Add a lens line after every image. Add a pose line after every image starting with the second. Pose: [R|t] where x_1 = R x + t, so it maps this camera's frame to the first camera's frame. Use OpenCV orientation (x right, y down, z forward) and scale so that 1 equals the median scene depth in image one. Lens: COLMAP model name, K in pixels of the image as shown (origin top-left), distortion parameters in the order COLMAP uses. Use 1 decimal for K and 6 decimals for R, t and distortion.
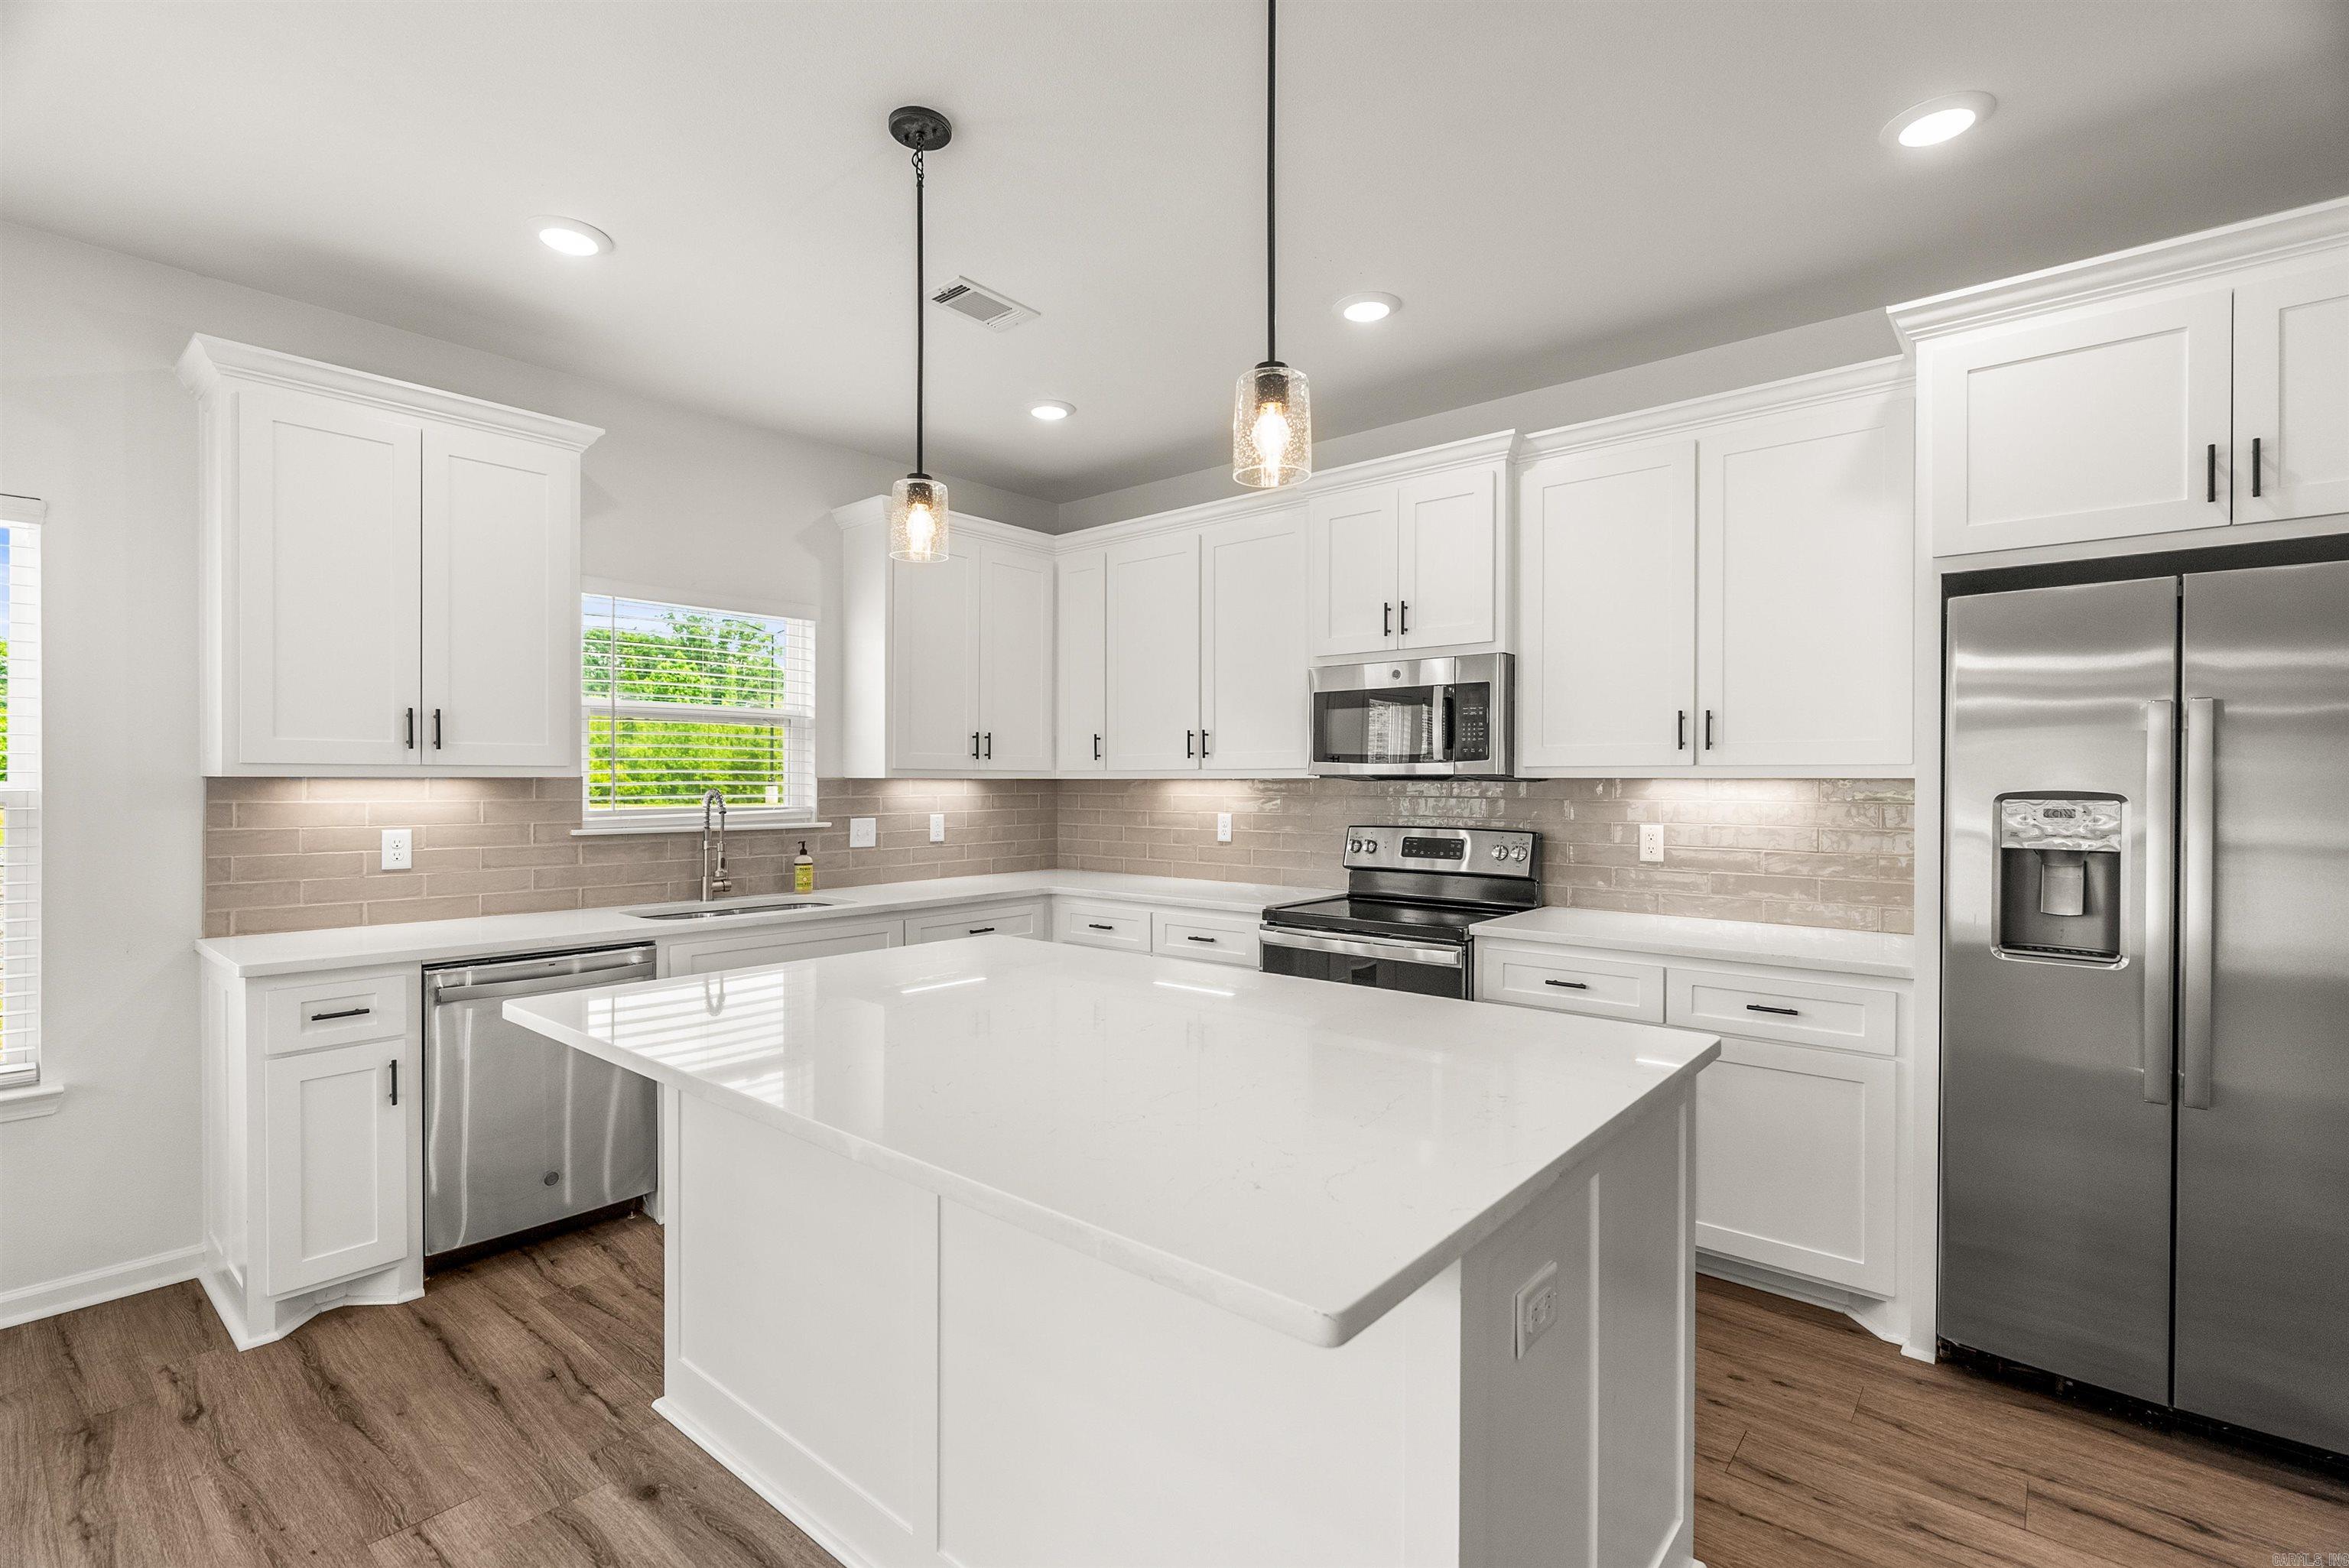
lens RADIAL K [[1065.9, 0, 1174.5], [0, 1065.9, 784.0], [0, 0, 1]] dist [-0.003576, 0.000545]
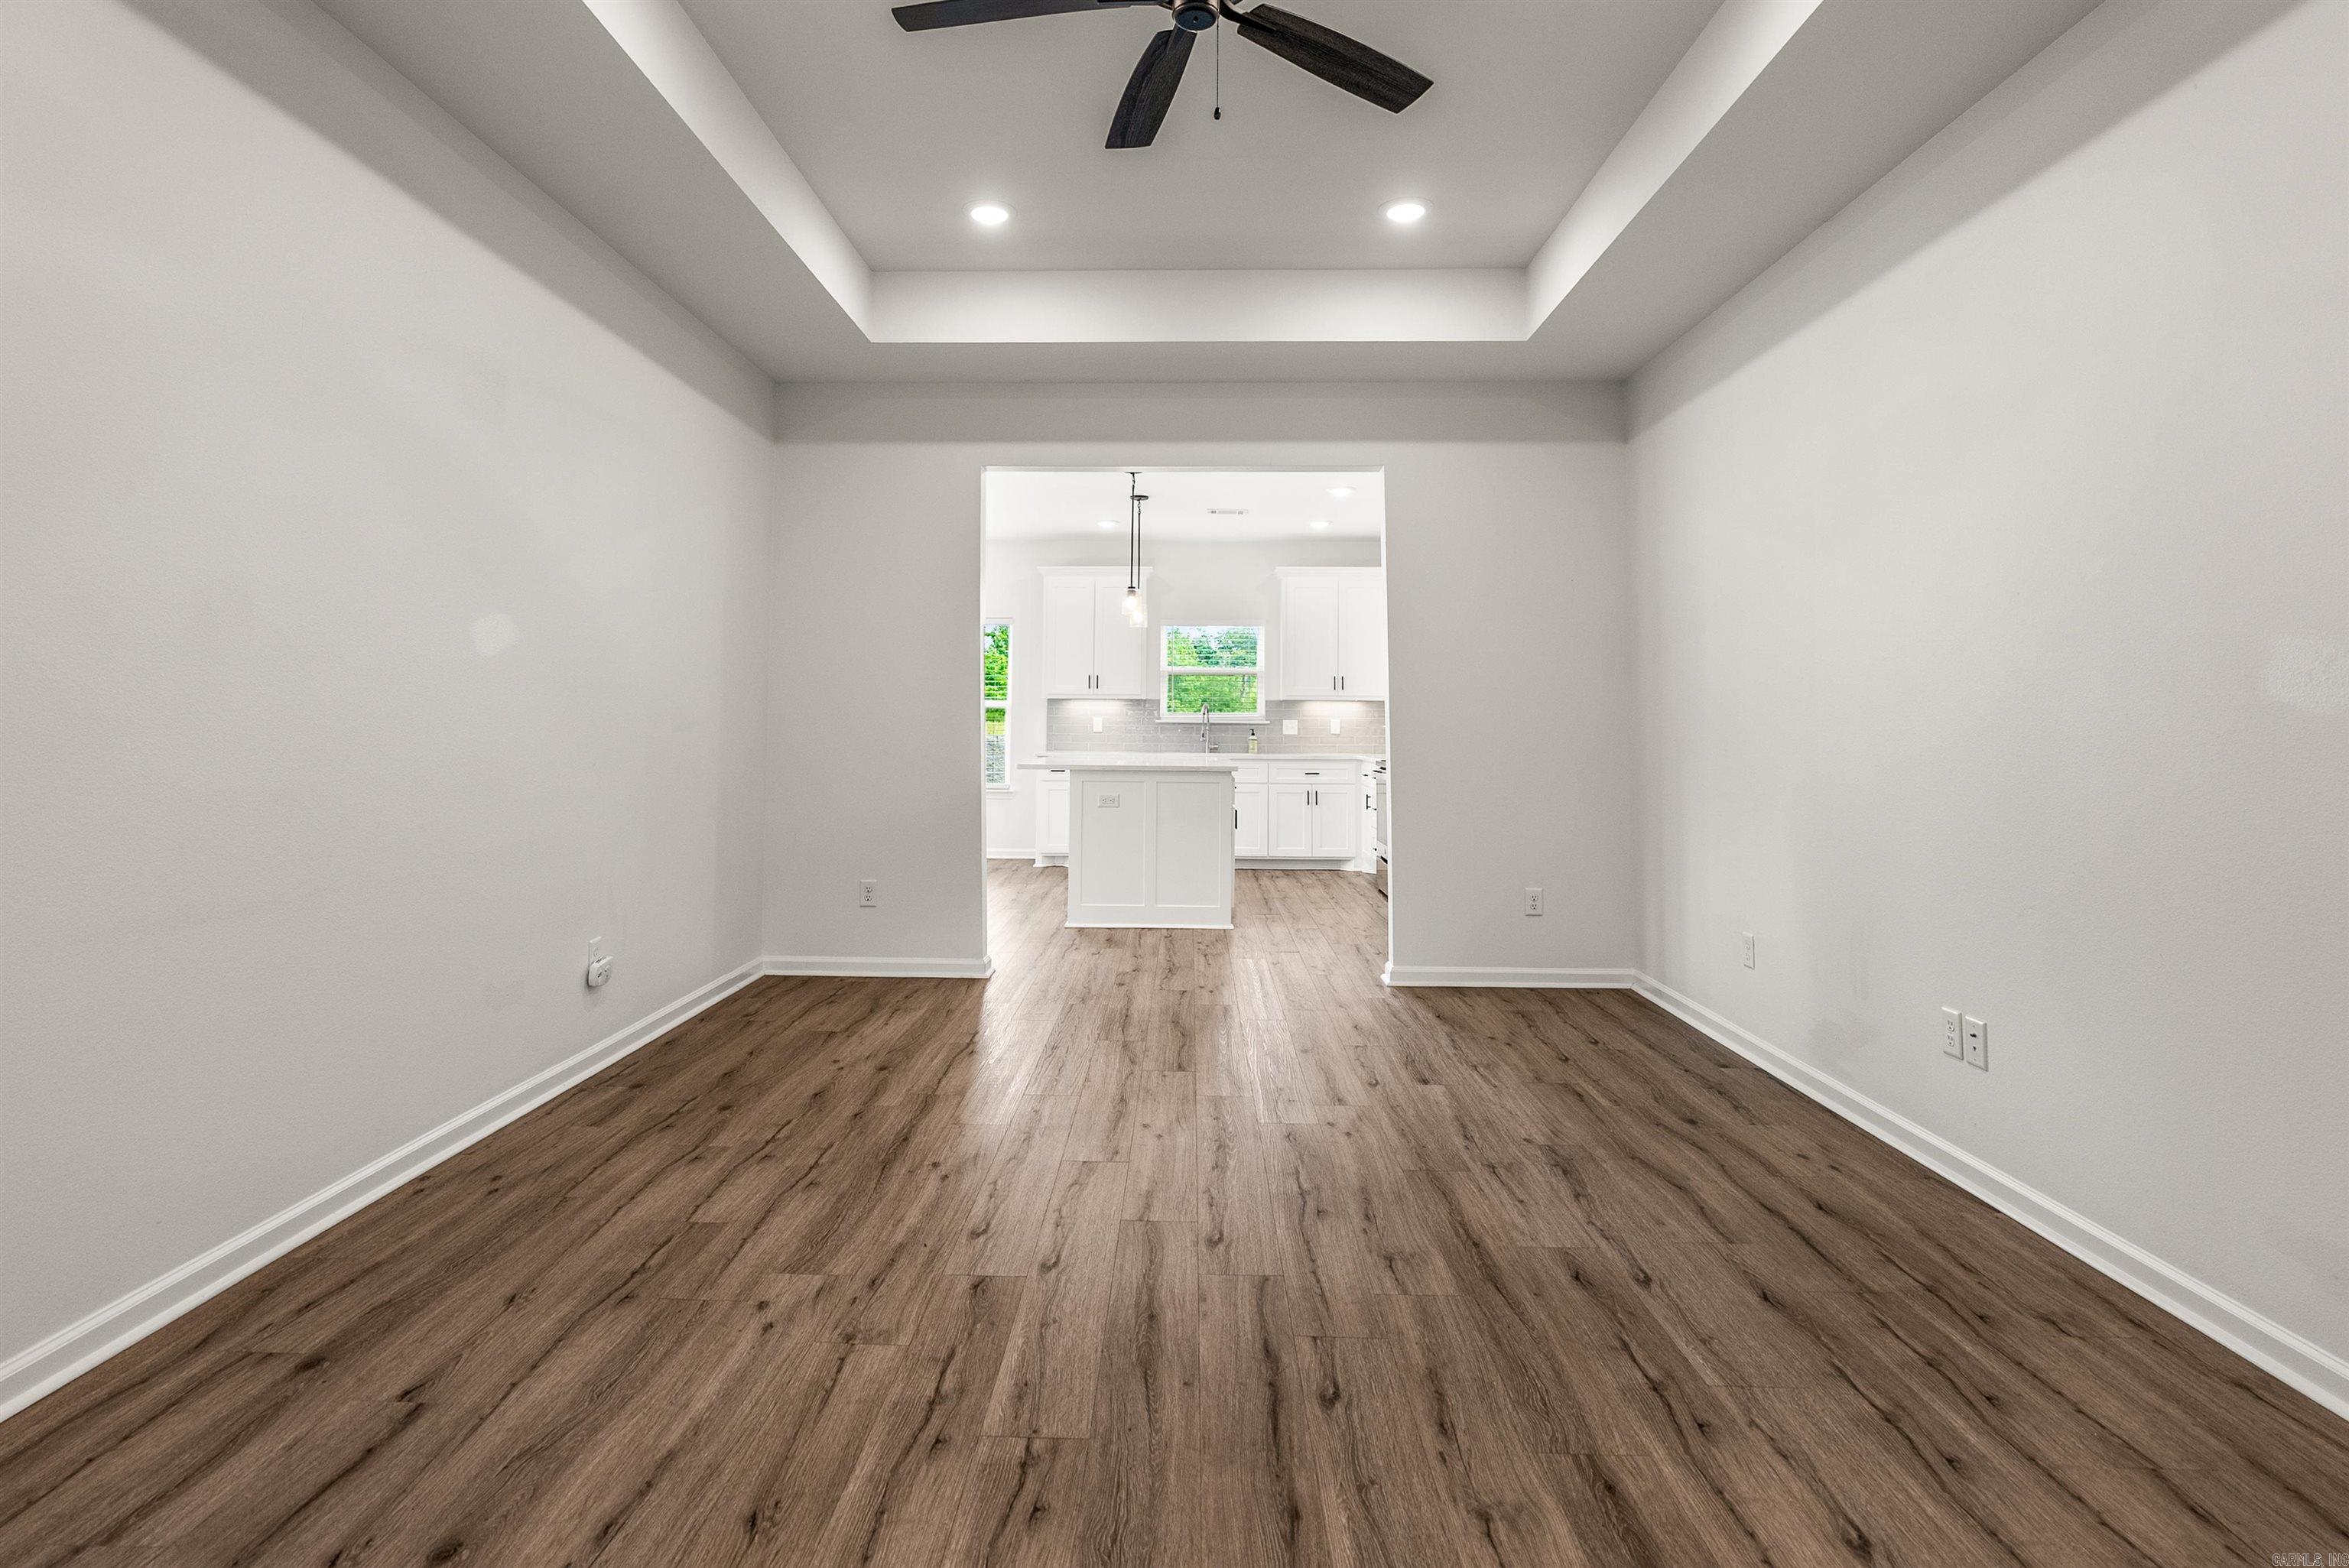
lens RADIAL K [[1189.8, 0, 1154.4], [0, 1189.8, 635.8], [0, 0, 1]] dist [-0.001863, 0.000369]
pose [[0.623221, -0.056726, -0.779986, 1.704871], [-0.008100, 0.996844, -0.078969, 0.068674], [0.782004, 0.055533, 0.620795, -0.793062]]
